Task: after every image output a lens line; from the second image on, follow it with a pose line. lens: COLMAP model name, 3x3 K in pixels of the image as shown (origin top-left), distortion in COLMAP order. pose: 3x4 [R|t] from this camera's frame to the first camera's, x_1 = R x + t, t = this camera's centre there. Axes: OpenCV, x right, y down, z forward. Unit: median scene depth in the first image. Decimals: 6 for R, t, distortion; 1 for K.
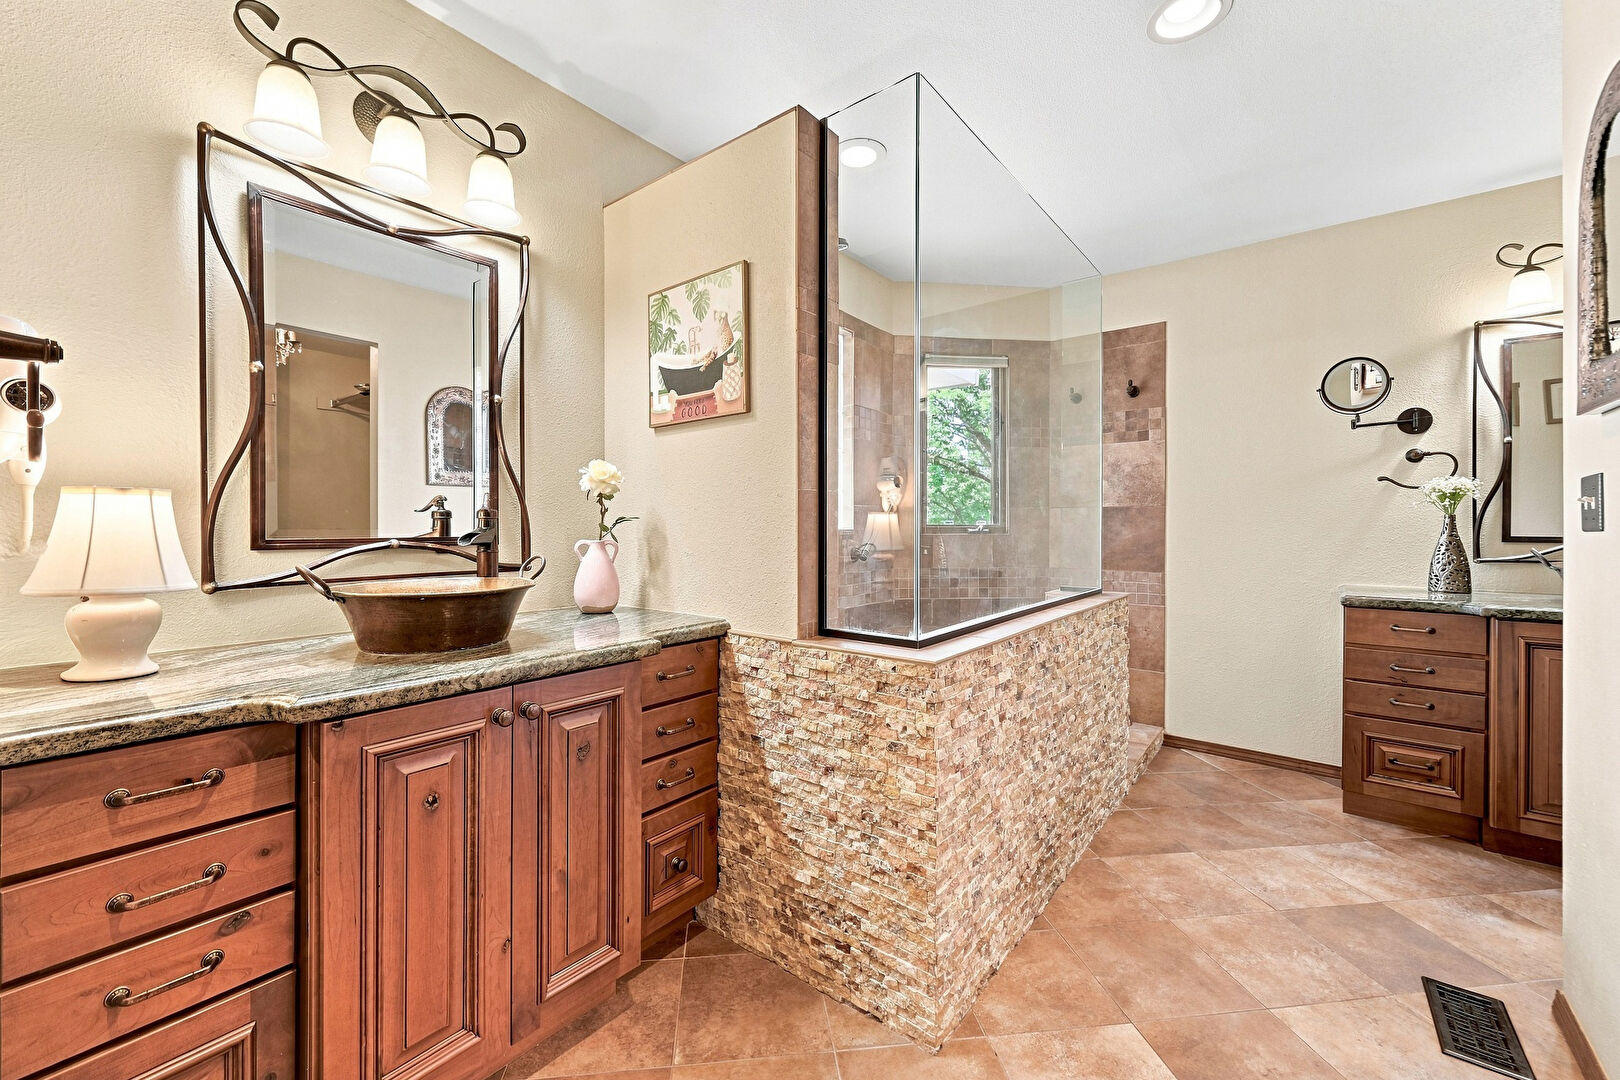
lens RADIAL K [[643.9, 0, 814.2], [0, 643.9, 533.8], [0, 0, 1]] dist [0.004713, -0.000233]
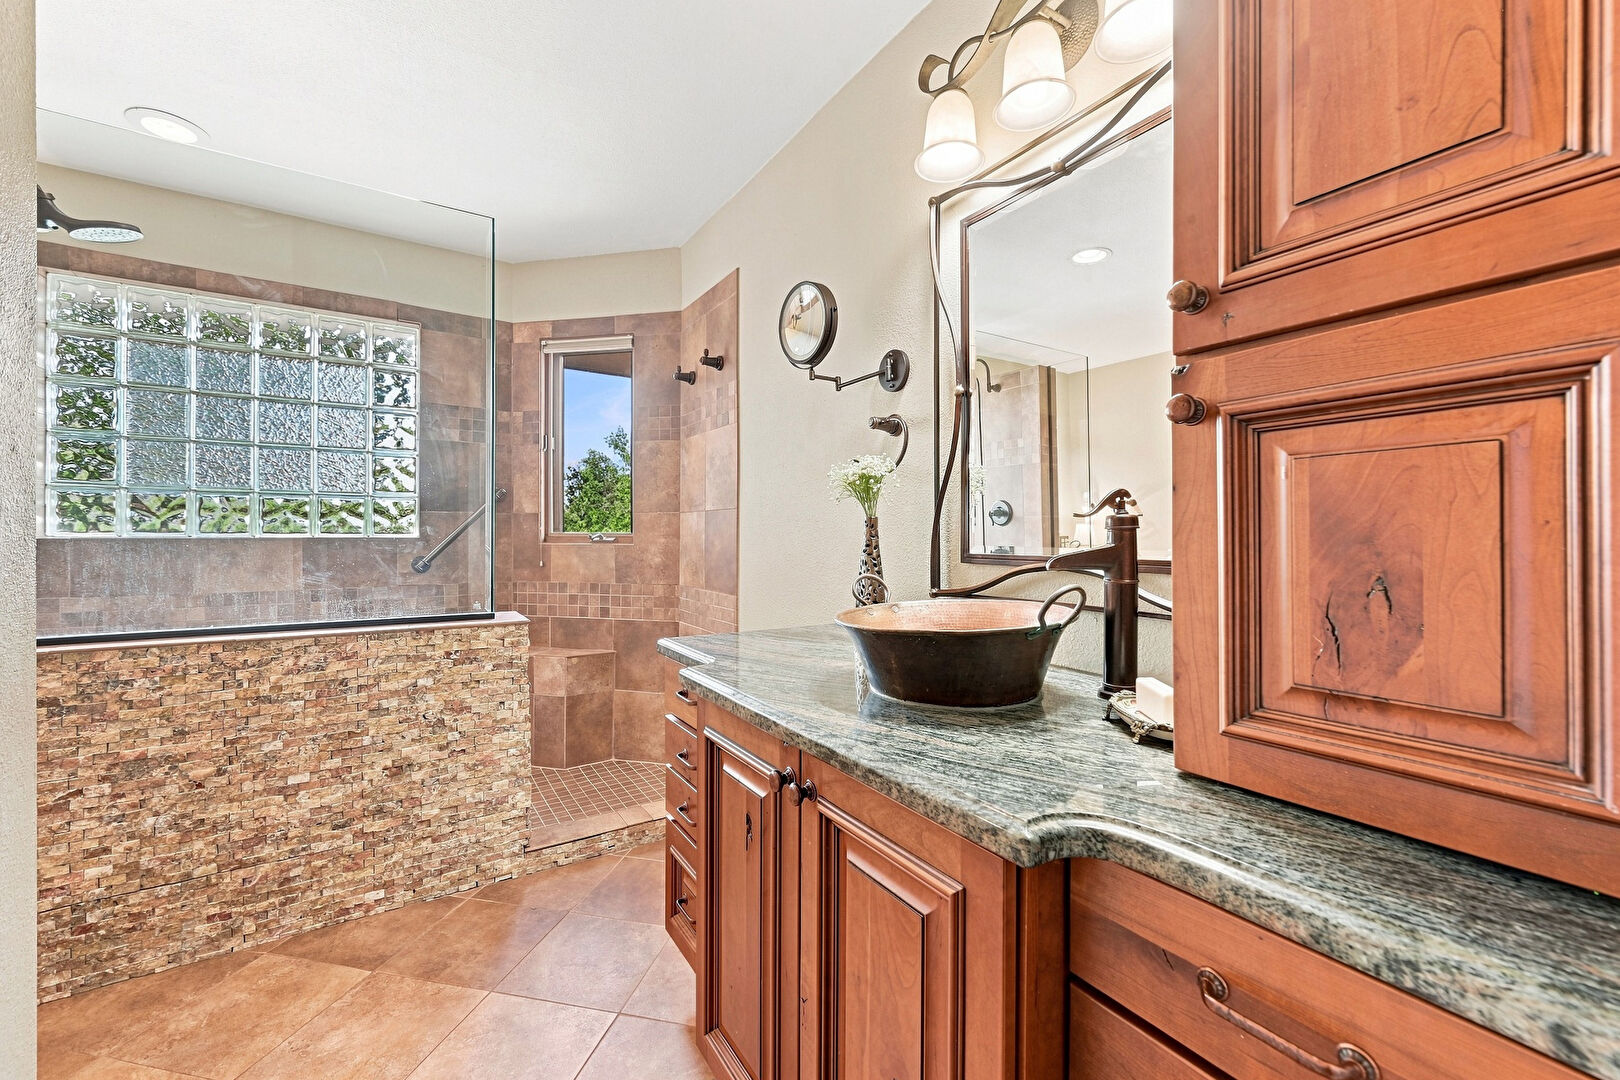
lens RADIAL K [[643.9, 0, 808.4], [0, 643.9, 540.2], [0, 0, 1]] dist [0.004713, -0.000233]
pose [[0.938424, 0.005207, -0.345446, 1.089325], [-0.006345, 0.999978, -0.002162, -0.006192], [0.345427, 0.004221, 0.938436, 0.389613]]
